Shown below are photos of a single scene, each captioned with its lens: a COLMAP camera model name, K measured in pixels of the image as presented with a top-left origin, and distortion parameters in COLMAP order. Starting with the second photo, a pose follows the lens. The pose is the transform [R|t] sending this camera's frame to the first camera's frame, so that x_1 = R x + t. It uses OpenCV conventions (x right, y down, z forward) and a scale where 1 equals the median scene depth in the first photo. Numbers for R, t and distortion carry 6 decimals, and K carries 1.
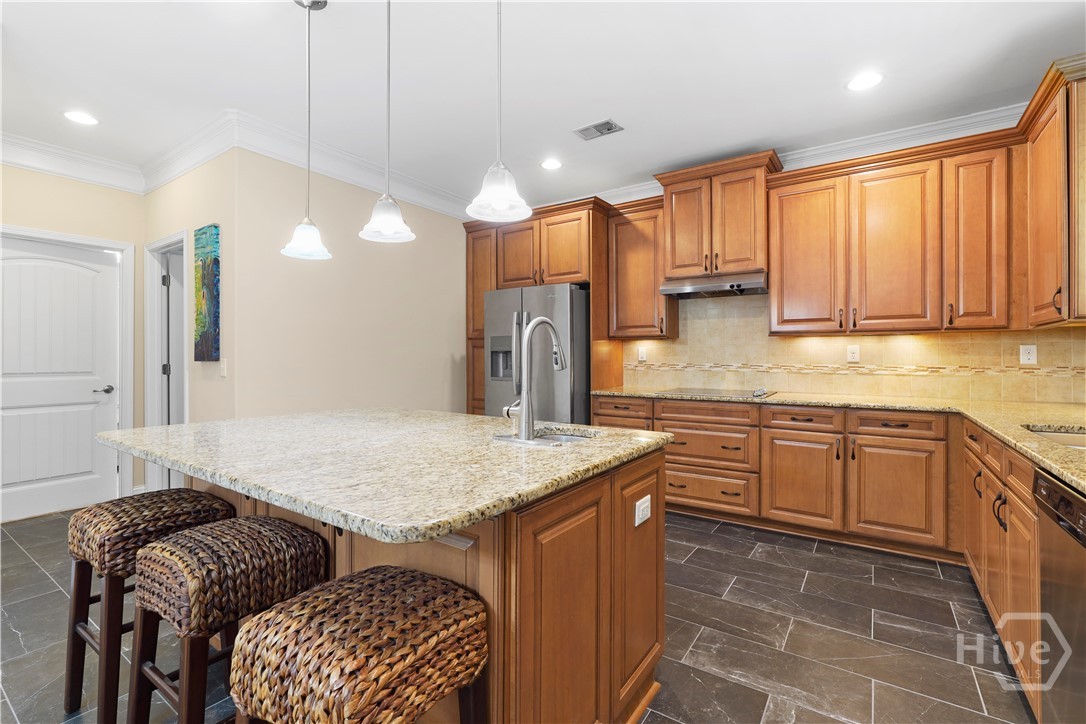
lens RADIAL K [[499.5, 0, 541.2], [0, 499.5, 354.4], [0, 0, 1]] dist [0.001499, 0.000313]
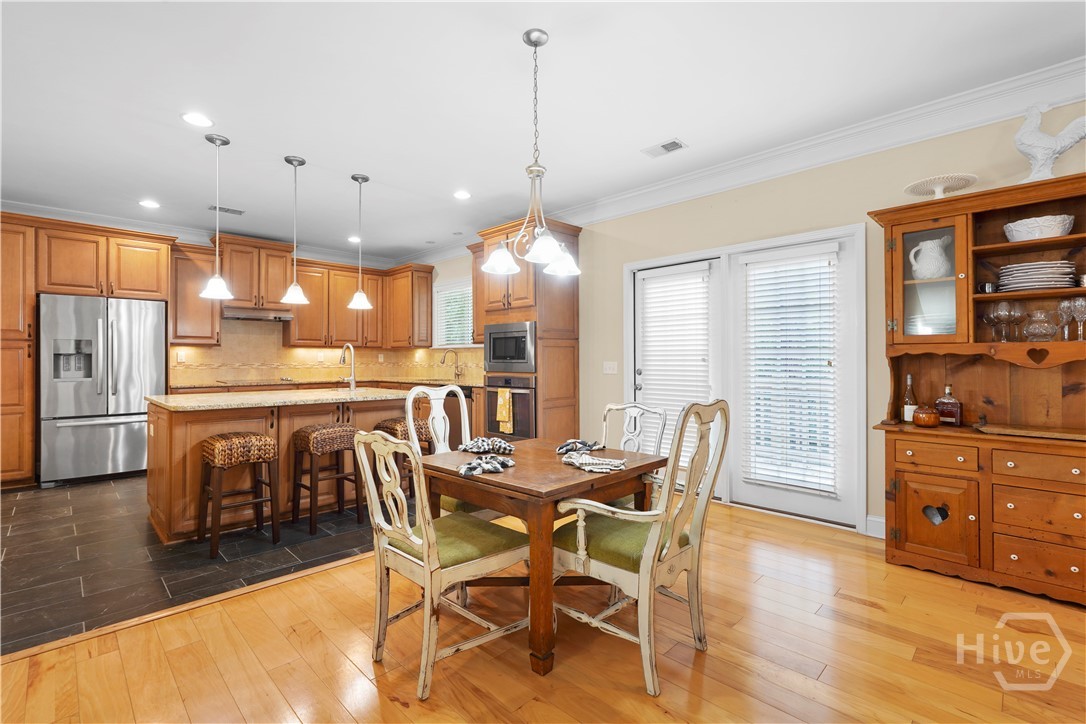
lens RADIAL K [[499.5, 0, 541.8], [0, 499.5, 359.0], [0, 0, 1]] dist [0.001499, 0.000313]
pose [[0.189872, 0.001277, 0.981808, -1.070188], [0.000937, 0.999998, -0.001482, 0.008358], [-0.981808, 0.001201, 0.189870, -0.207415]]
